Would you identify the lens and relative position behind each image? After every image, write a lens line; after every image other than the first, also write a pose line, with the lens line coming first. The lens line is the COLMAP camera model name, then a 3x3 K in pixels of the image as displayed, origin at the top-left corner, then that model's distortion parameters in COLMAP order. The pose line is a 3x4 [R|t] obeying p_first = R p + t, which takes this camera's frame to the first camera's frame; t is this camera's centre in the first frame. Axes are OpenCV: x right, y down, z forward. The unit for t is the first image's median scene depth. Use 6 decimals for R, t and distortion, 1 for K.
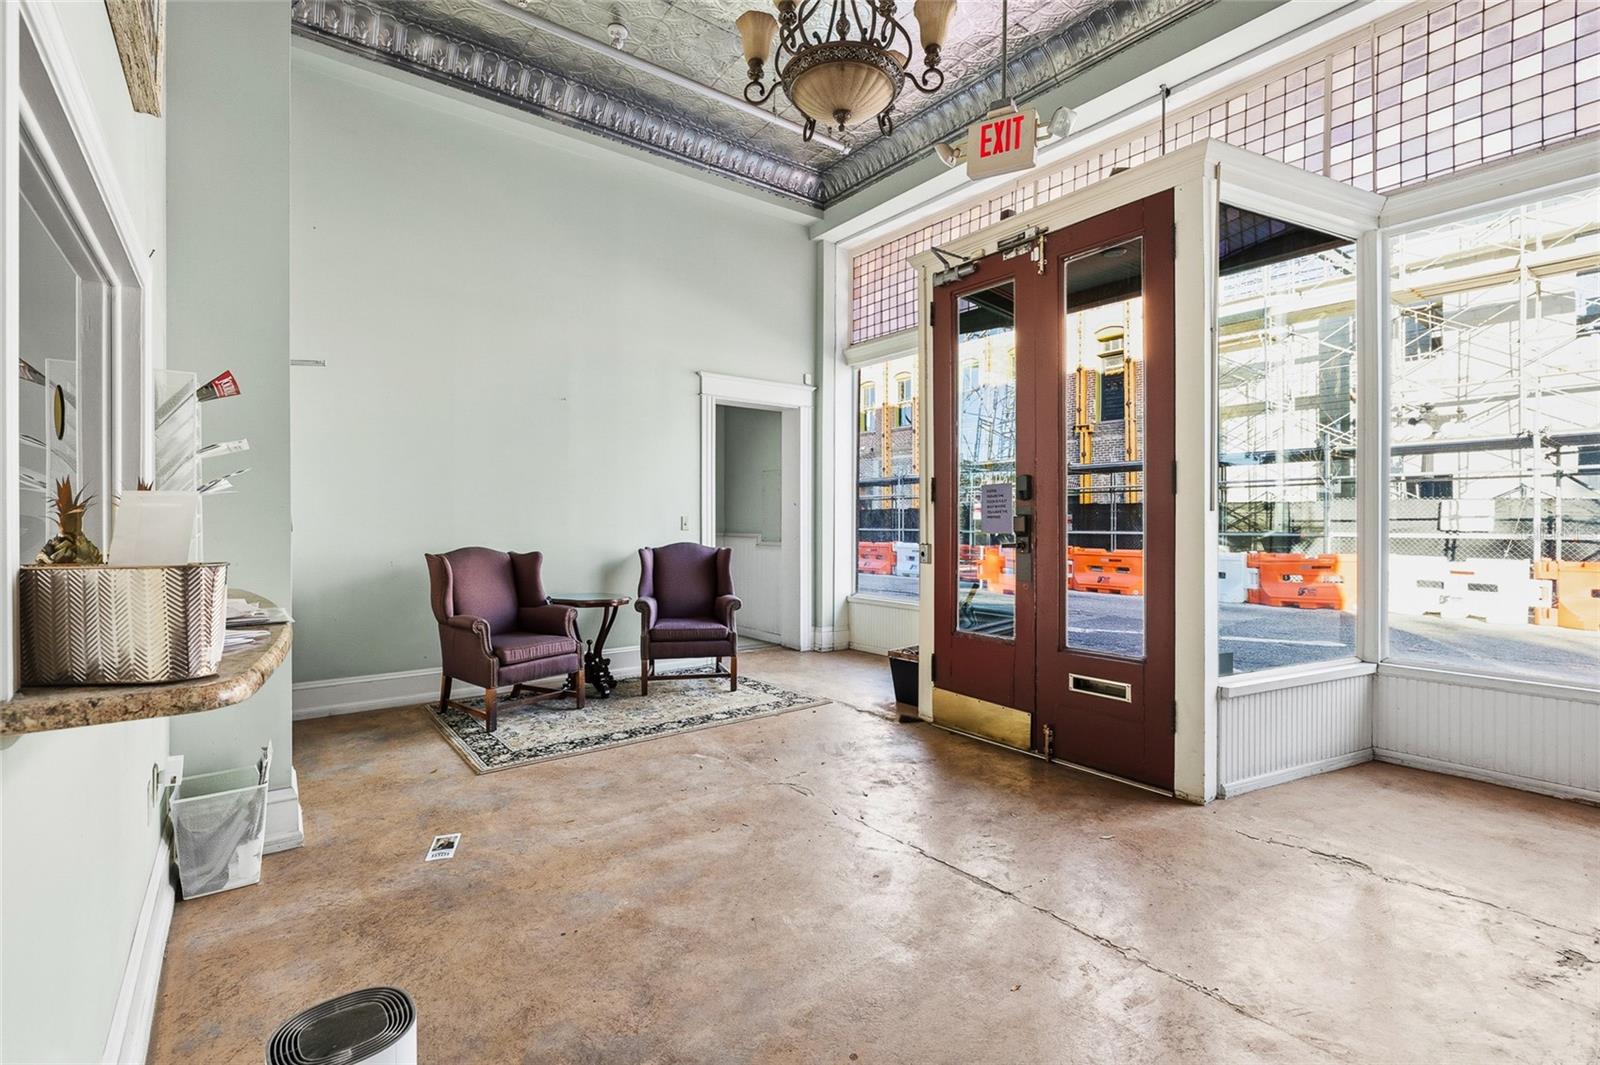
lens RADIAL K [[722.5, 0, 801.2], [0, 722.5, 525.2], [0, 0, 1]] dist [-0.011708, -0.000317]
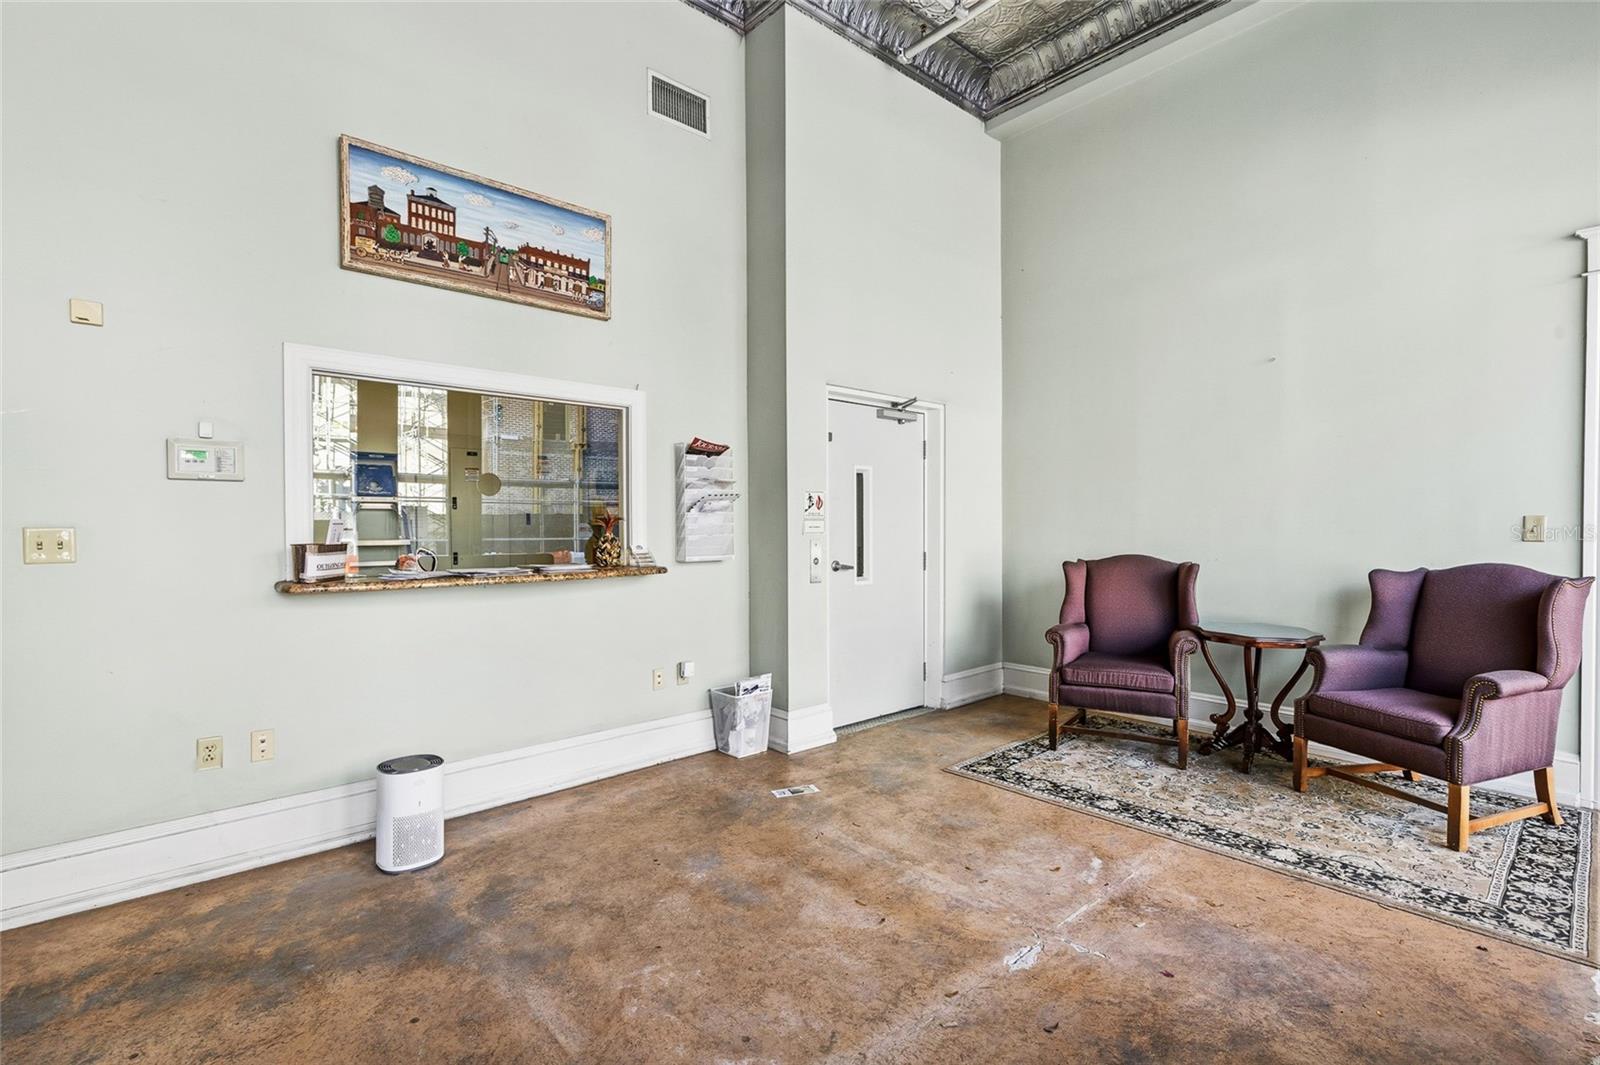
lens RADIAL K [[722.5, 0, 800.8], [0, 722.5, 537.4], [0, 0, 1]] dist [-0.011708, -0.000317]
pose [[0.065054, 0.016816, -0.997740, 0.532527], [-0.000503, 0.999858, 0.016819, -0.006430], [0.997882, -0.000592, 0.065054, 0.676858]]
